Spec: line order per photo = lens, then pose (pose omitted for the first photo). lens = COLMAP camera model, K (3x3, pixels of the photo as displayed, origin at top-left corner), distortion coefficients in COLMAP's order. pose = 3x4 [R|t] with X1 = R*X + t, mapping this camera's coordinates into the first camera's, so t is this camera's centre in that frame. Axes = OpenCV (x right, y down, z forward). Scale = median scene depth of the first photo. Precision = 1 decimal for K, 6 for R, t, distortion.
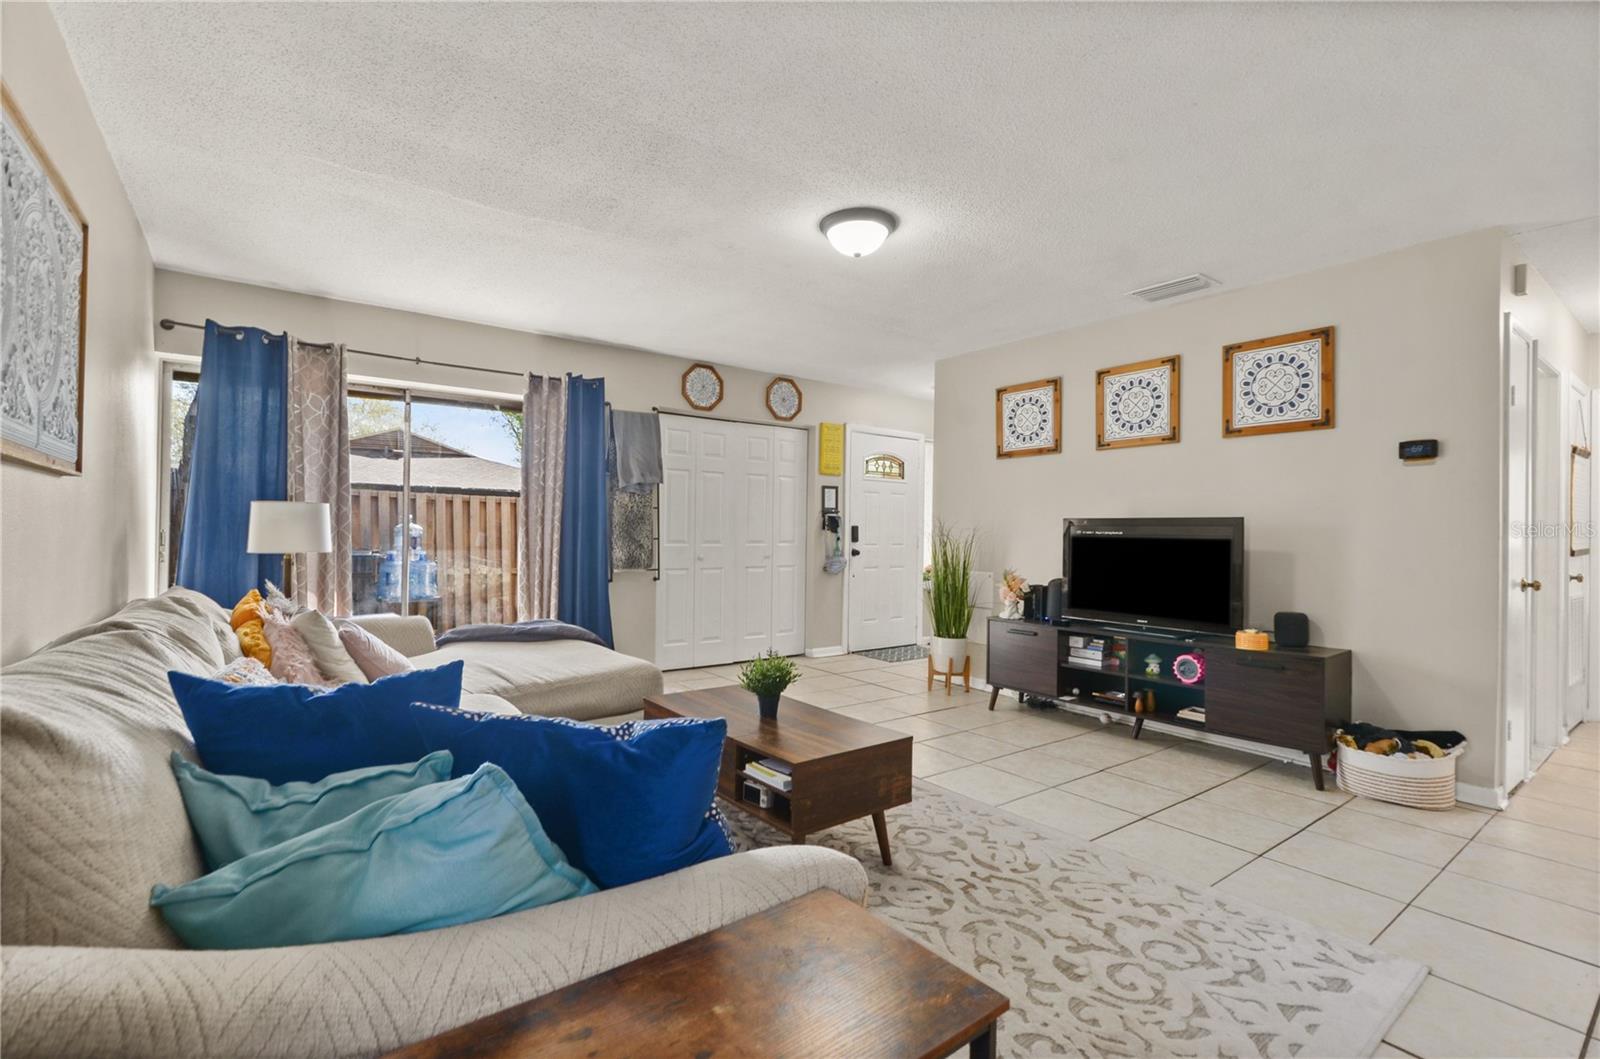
lens RADIAL K [[712.0, 0, 791.7], [0, 712.0, 547.0], [0, 0, 1]] dist [-0.000030, -0.000457]
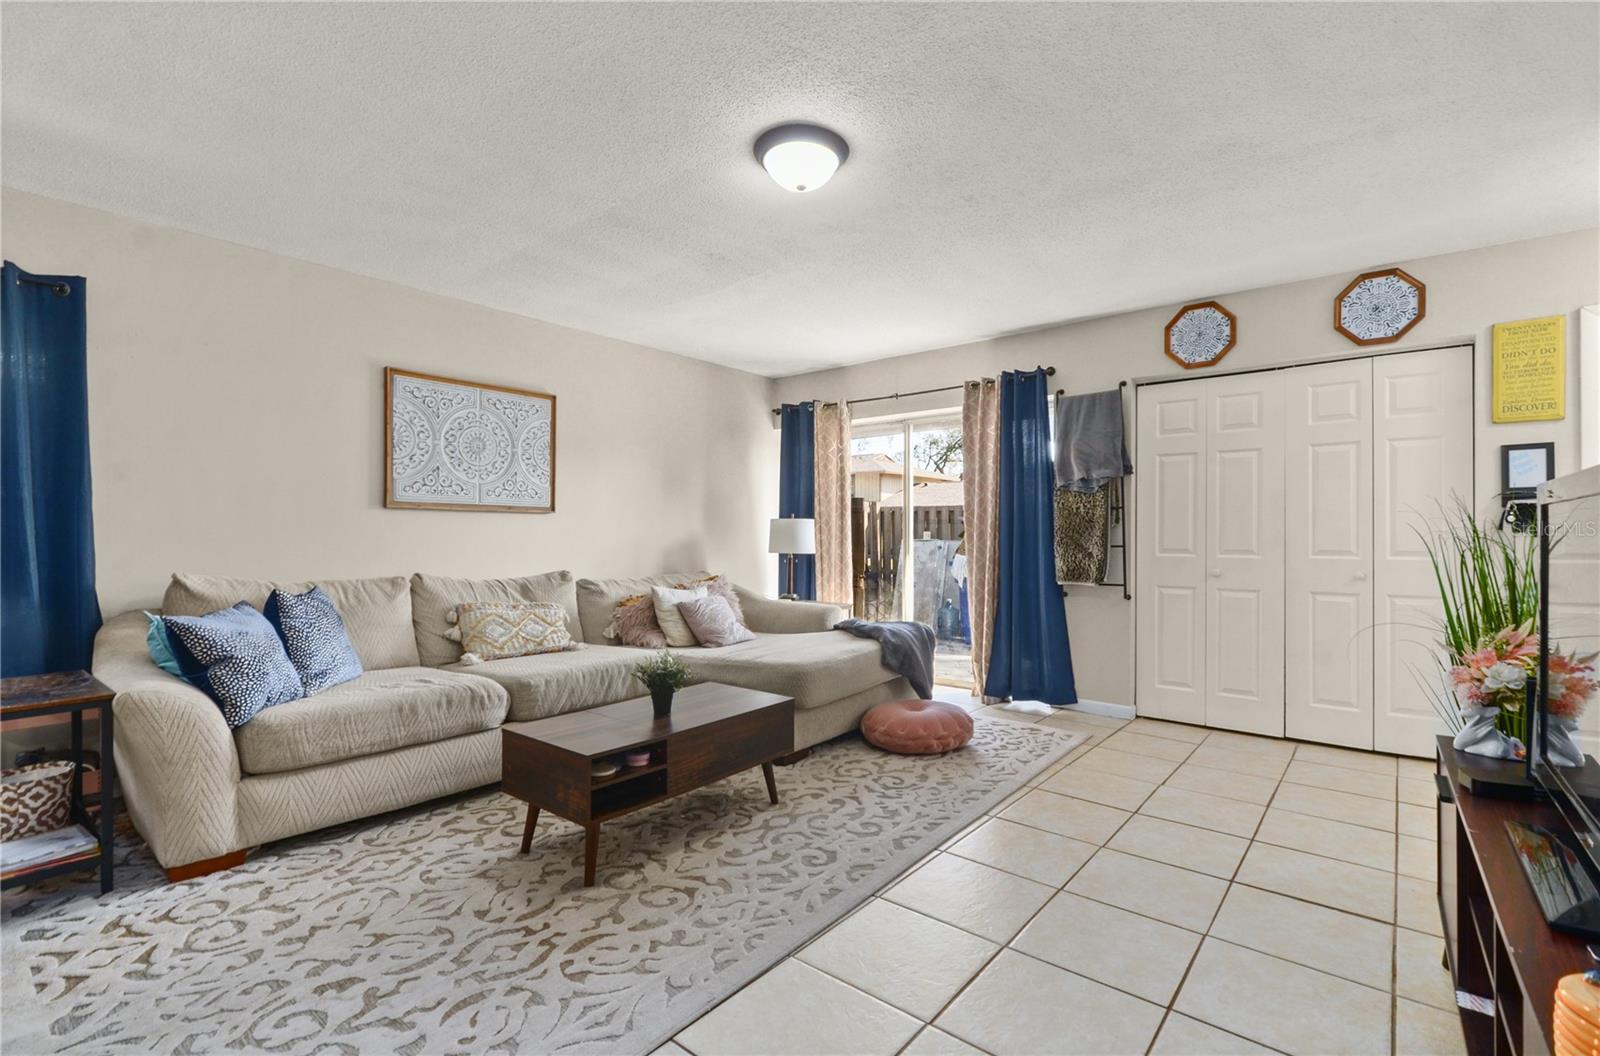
lens RADIAL K [[712.0, 0, 791.7], [0, 712.0, 545.5], [0, 0, 1]] dist [-0.000030, -0.000457]
pose [[0.246818, 0.001112, -0.969061, 0.560383], [-0.020327, 0.999785, -0.004030, -0.002218], [0.968849, 0.020693, 0.246788, 0.514097]]
